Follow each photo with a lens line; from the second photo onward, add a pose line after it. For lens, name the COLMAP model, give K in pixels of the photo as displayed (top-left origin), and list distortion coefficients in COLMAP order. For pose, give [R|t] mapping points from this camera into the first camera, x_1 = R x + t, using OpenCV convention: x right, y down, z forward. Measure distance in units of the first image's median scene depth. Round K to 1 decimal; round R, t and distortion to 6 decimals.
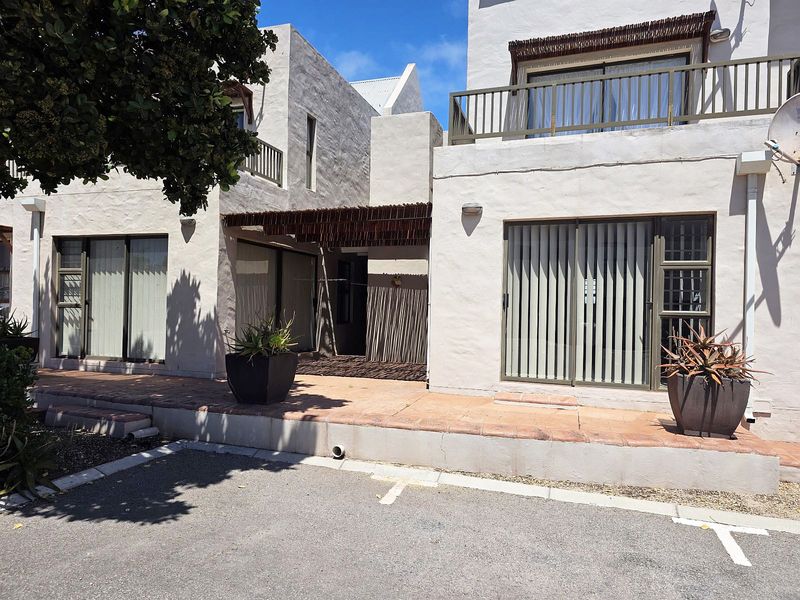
lens RADIAL K [[547.2, 0, 400.0], [0, 547.2, 300.0], [0, 0, 1]] dist [0.084492, -0.109262]
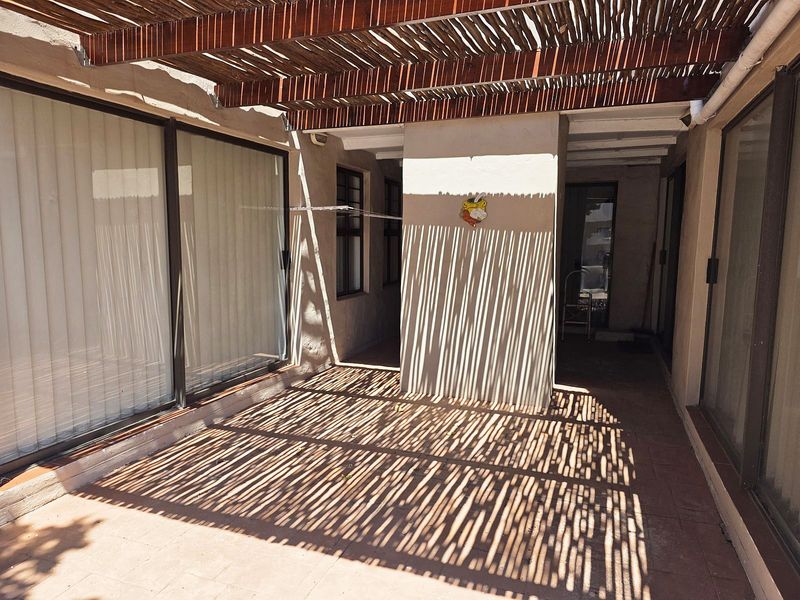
lens RADIAL K [[547.2, 0, 400.0], [0, 547.2, 300.0], [0, 0, 1]] dist [0.084492, -0.109262]
pose [[0.999164, 0.003844, -0.040709, -0.043067], [0.001391, 0.991801, 0.127783, -0.021313], [0.040866, -0.127732, 0.990966, 0.578520]]
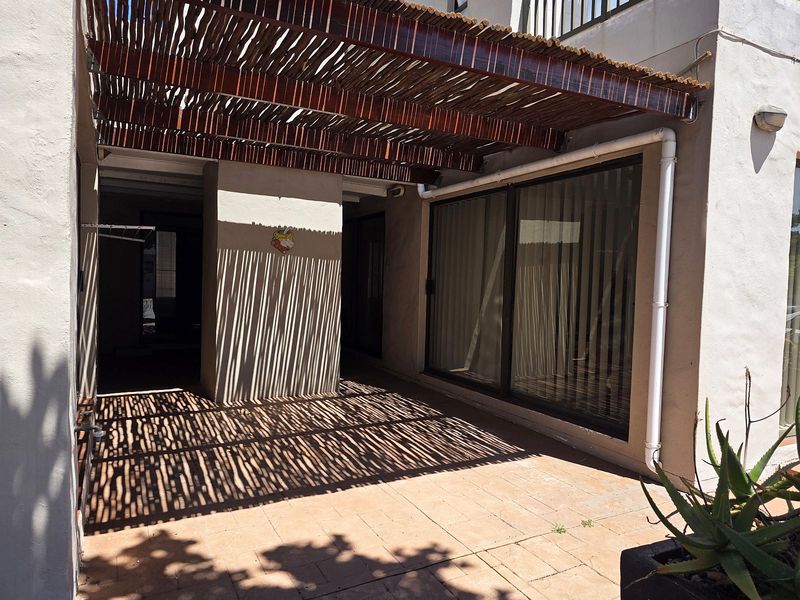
lens RADIAL K [[547.2, 0, 400.0], [0, 547.2, 300.0], [0, 0, 1]] dist [0.084492, -0.109262]
pose [[0.680128, -0.021764, 0.732770, -0.303245], [-0.029342, 0.997950, 0.056875, -0.012276], [-0.732506, -0.060183, 0.678096, 0.571784]]
